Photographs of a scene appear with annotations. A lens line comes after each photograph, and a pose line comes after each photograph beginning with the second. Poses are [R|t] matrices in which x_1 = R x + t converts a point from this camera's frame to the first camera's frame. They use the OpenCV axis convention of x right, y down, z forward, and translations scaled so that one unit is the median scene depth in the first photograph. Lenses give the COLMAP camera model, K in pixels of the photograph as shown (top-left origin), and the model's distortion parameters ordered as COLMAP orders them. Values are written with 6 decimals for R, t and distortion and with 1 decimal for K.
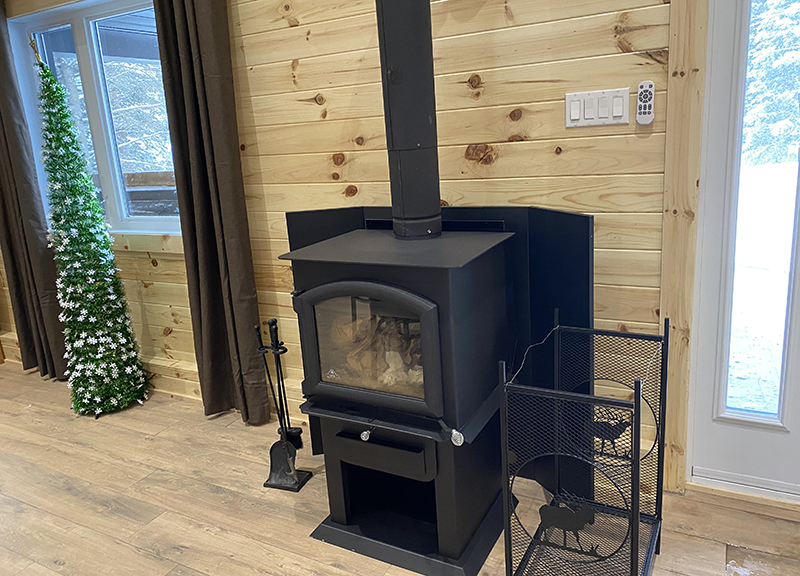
lens RADIAL K [[610.6, 0, 405.3], [0, 610.6, 278.8], [0, 0, 1]] dist [0.055204, -0.068081]
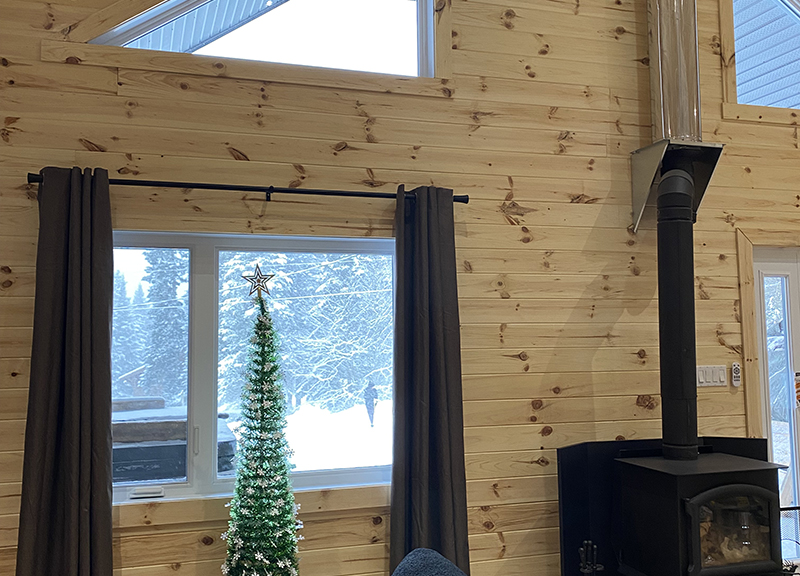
lens RADIAL K [[809.6, 0, 401.7], [0, 809.6, 284.1], [0, 0, 1]] dist [0.062069, 0.000000]
pose [[0.690109, 0.115042, 0.714503, -1.624564], [0.136773, 0.948760, -0.284863, -0.001150], [-0.710663, 0.294311, 0.639014, 0.105181]]
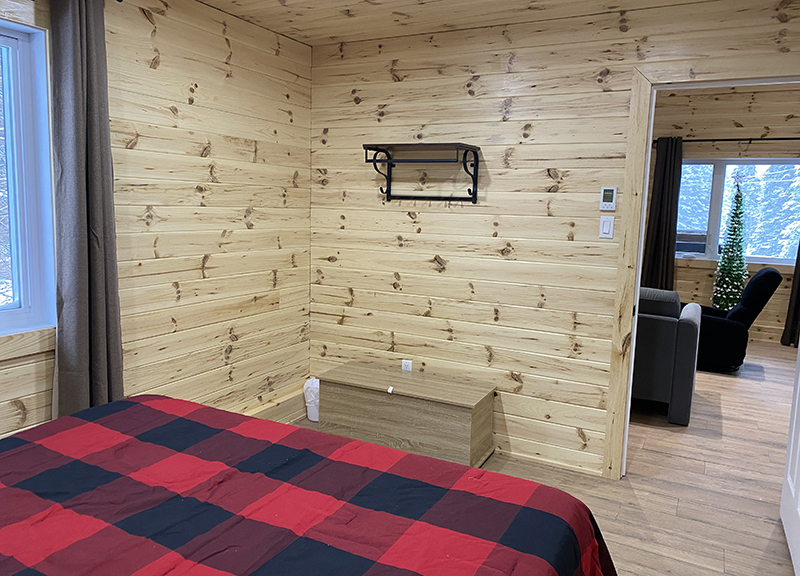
lens RADIAL K [[610.6, 0, 396.4], [0, 610.6, 275.9], [0, 0, 1]] dist [0.055204, -0.068081]
pose [[0.994548, 0.102624, 0.018515, -2.355305], [-0.099561, 0.987261, -0.124111, 0.510903], [-0.031016, 0.121591, 0.992096, -1.542229]]
